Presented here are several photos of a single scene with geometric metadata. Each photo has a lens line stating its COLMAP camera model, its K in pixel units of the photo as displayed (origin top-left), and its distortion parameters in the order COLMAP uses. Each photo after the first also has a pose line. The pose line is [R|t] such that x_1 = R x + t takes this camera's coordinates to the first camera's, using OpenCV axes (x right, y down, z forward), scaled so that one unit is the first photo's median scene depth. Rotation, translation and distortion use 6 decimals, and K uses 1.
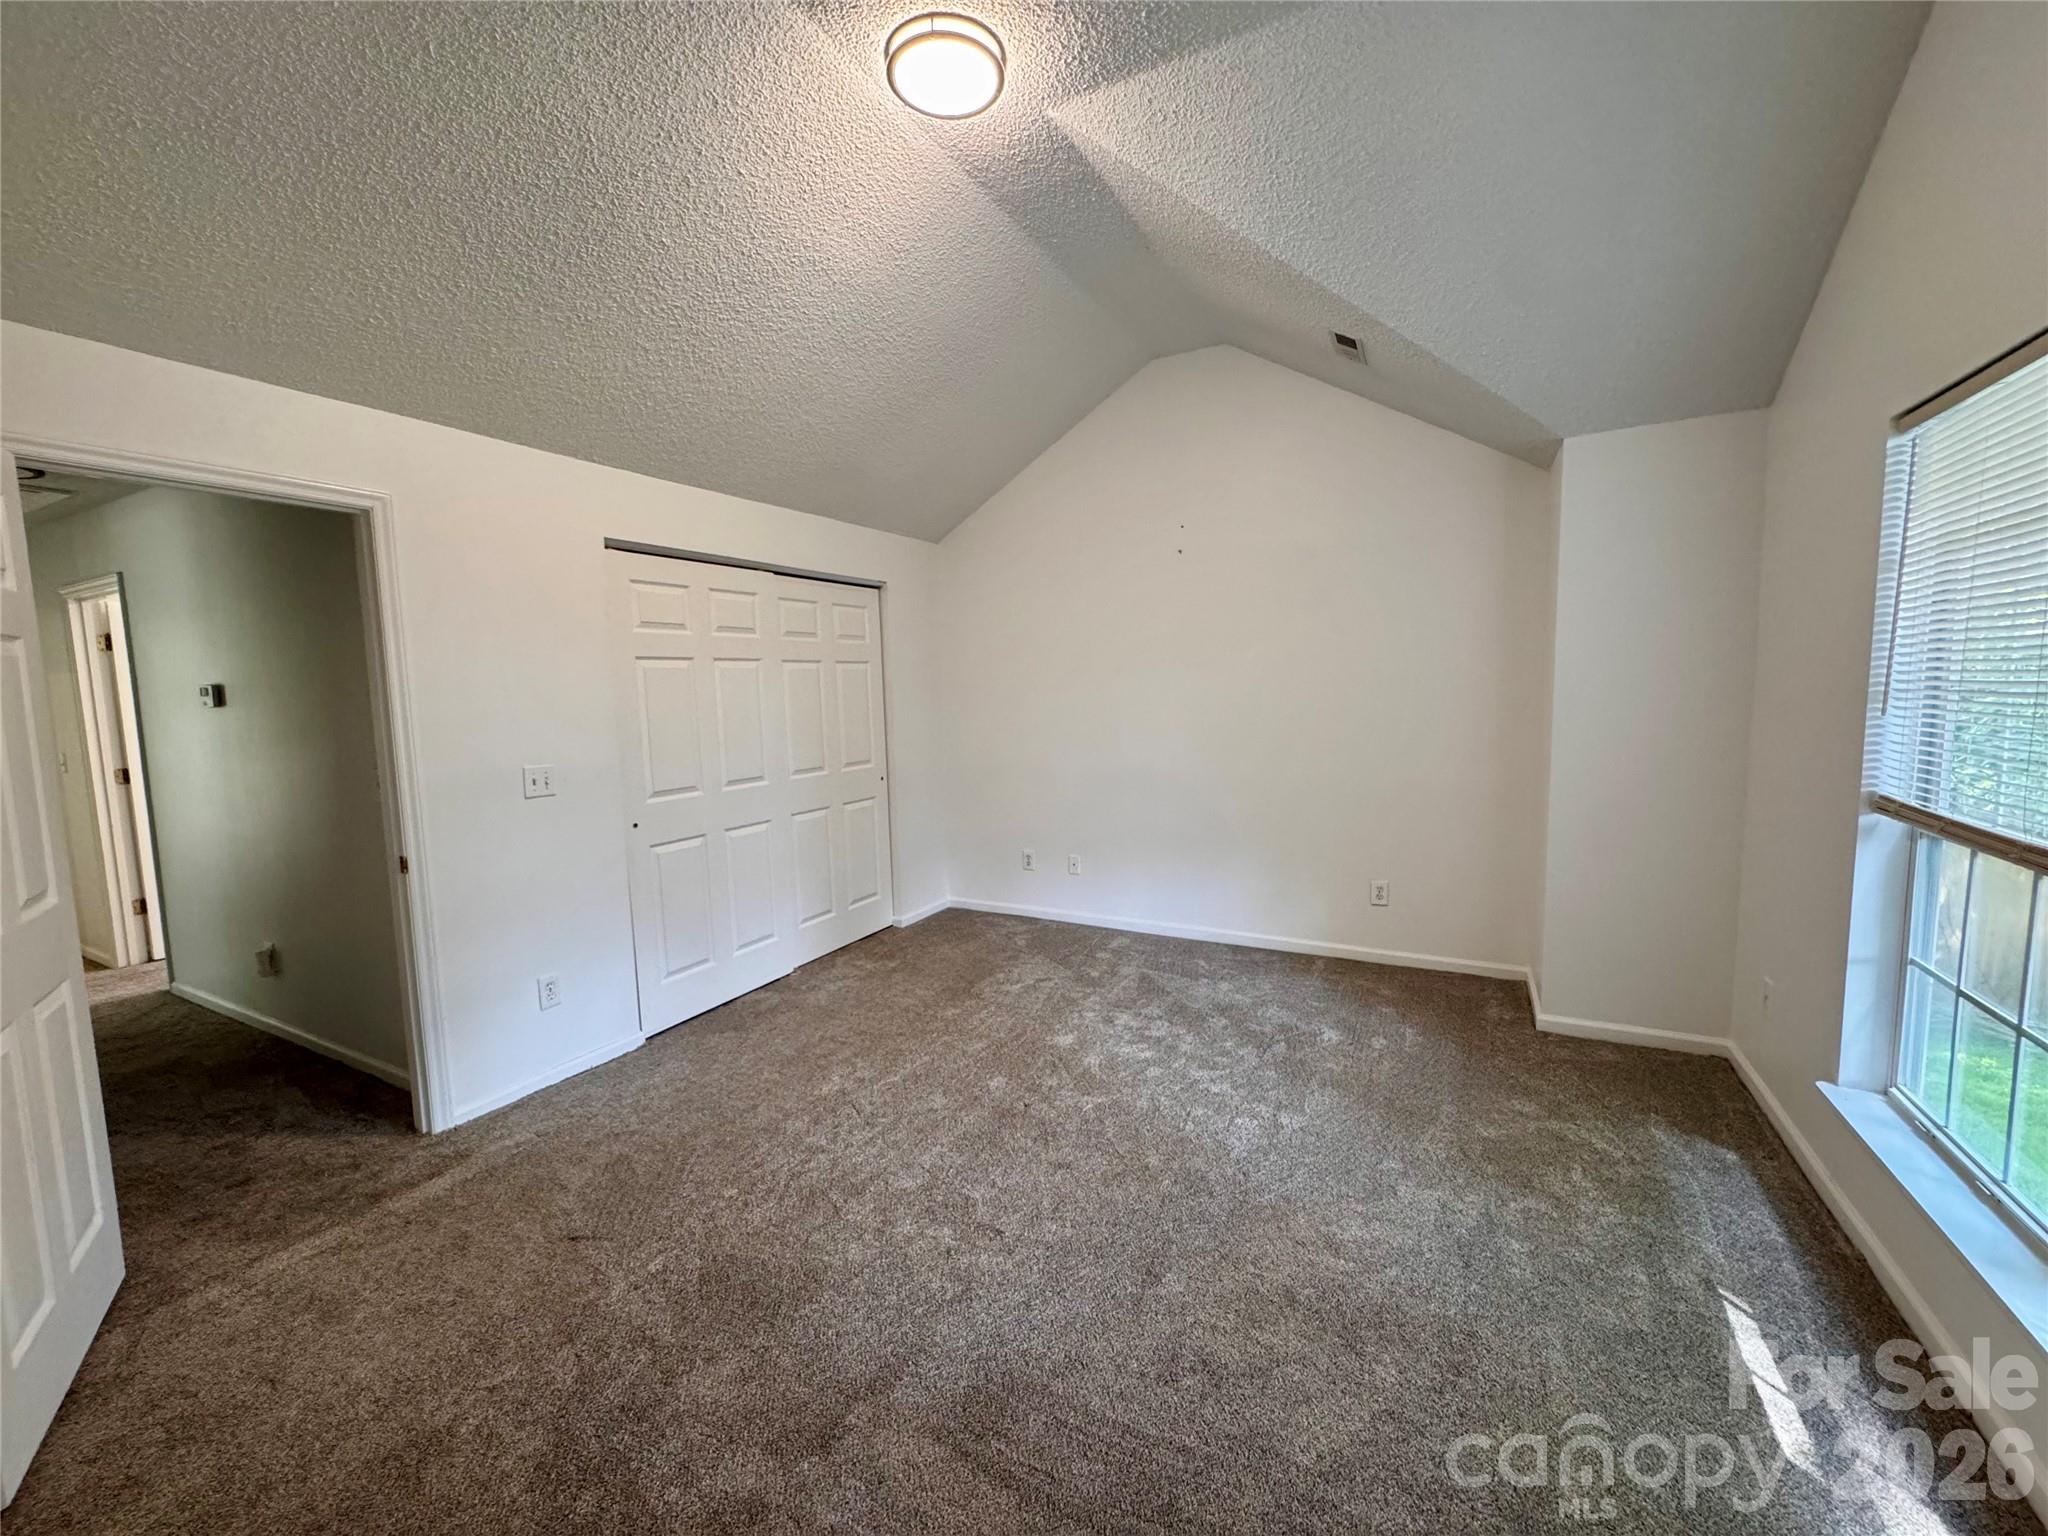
lens RADIAL K [[821.4, 0, 1024.9], [0, 821.4, 765.3], [0, 0, 1]] dist [-0.003287, 0.000587]
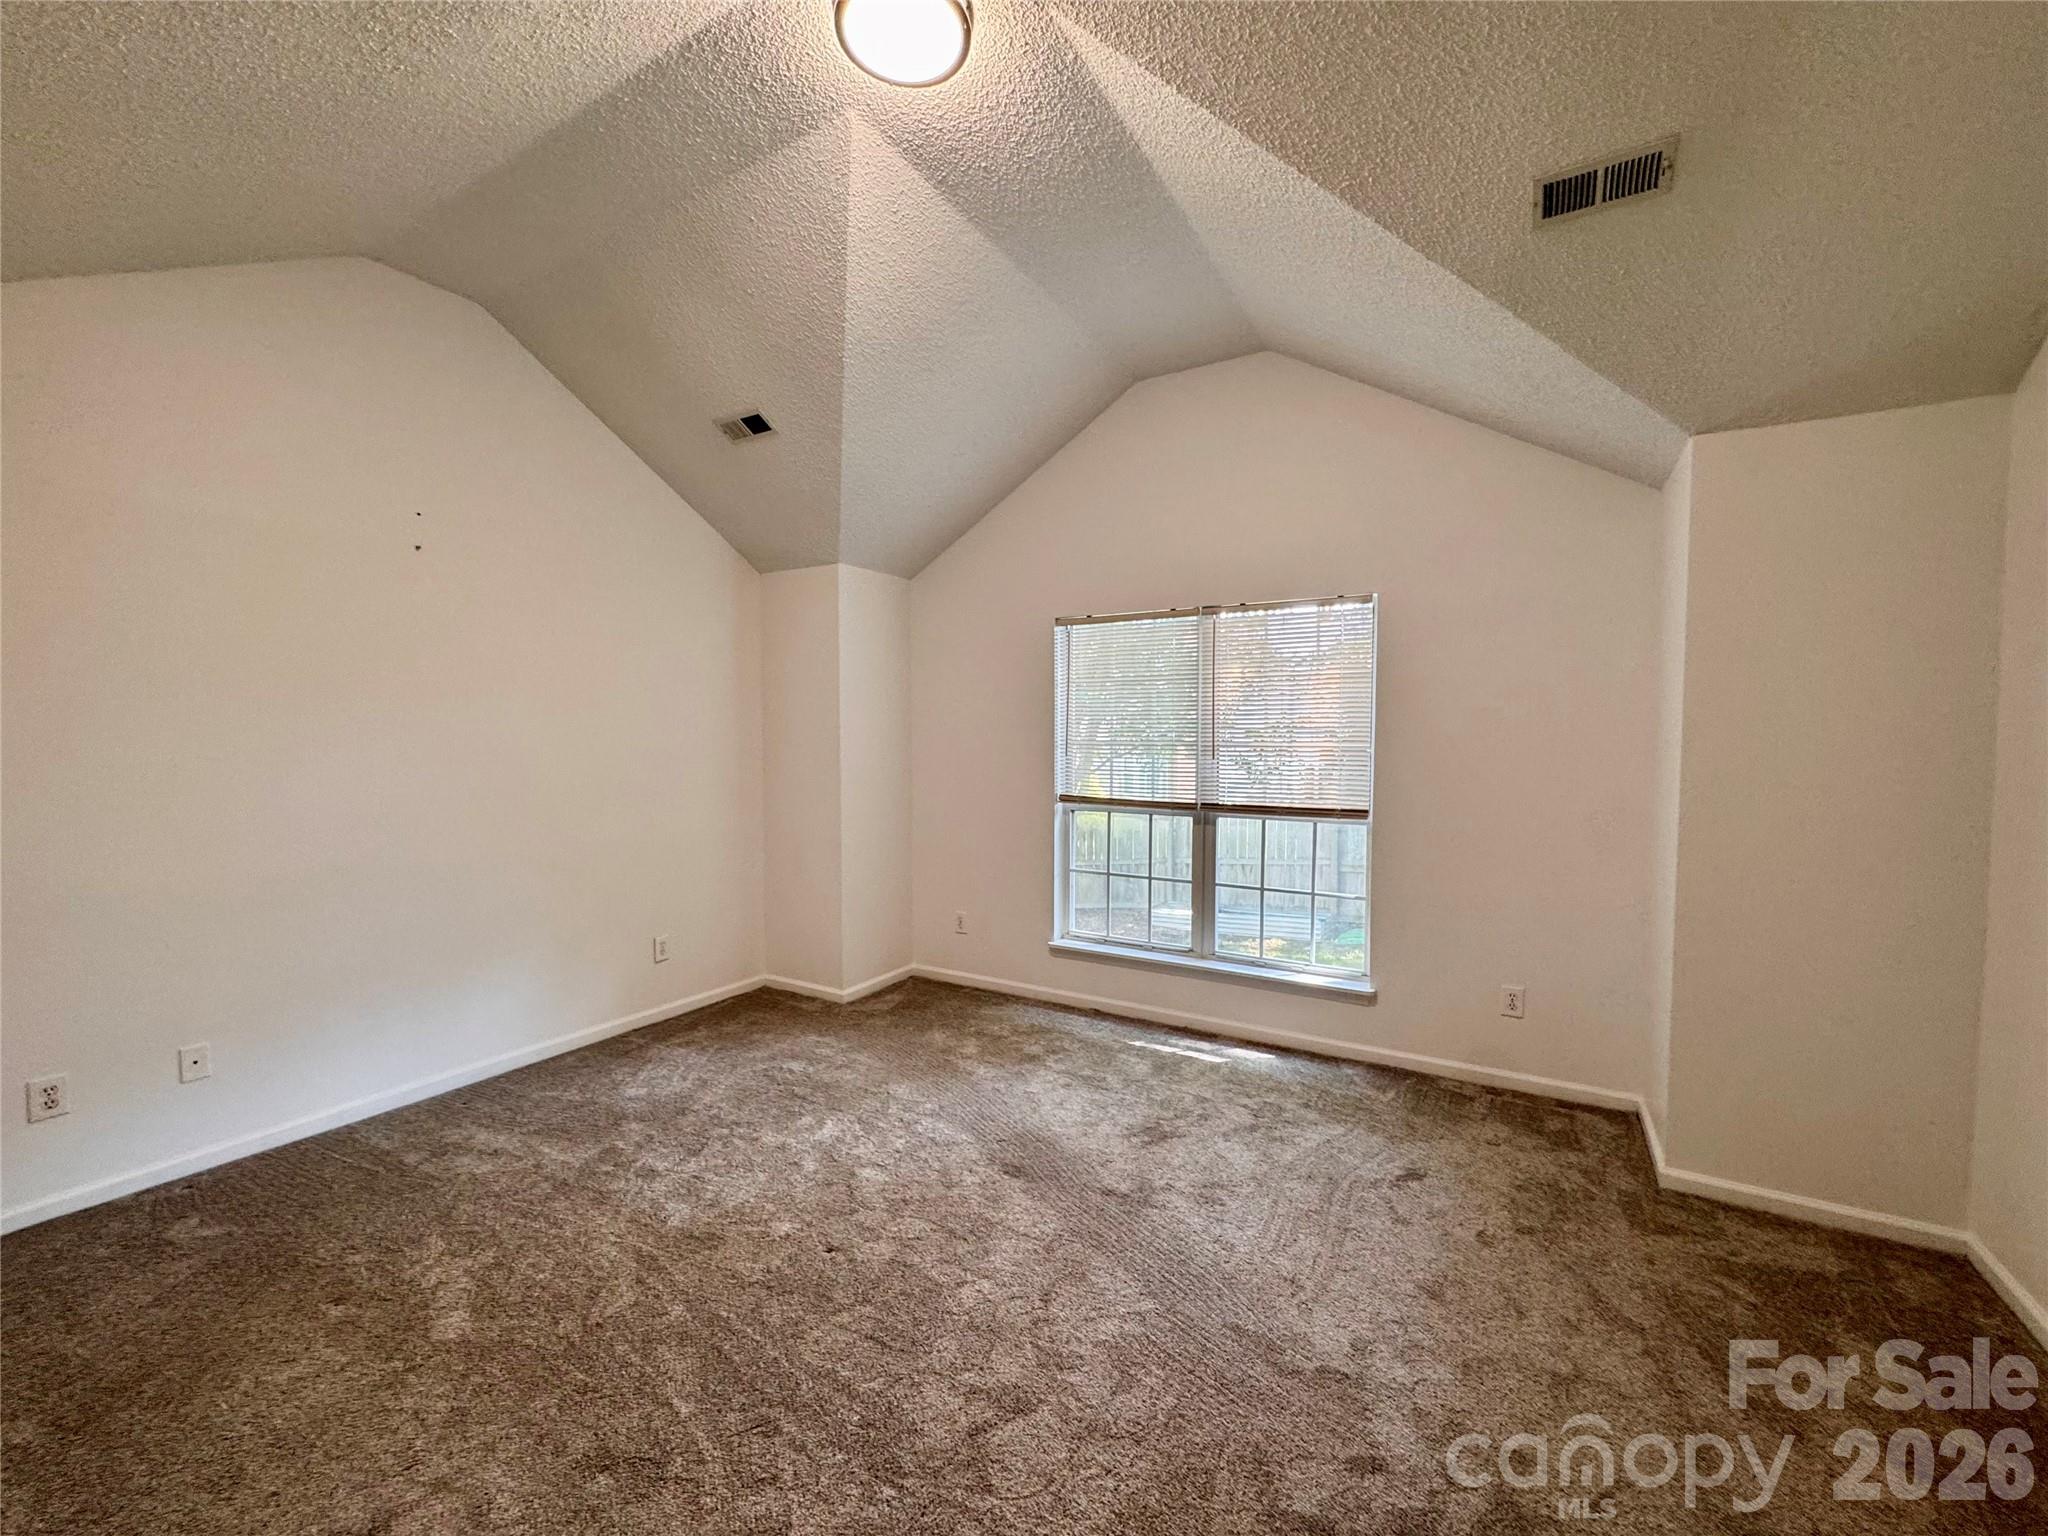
lens RADIAL K [[821.4, 0, 1023.6], [0, 821.4, 769.3], [0, 0, 1]] dist [-0.003287, 0.000587]
pose [[0.048291, -0.014725, 0.998725, -0.665111], [0.097687, 0.995167, 0.009949, -0.031257], [-0.994045, 0.097082, 0.049496, 0.628531]]
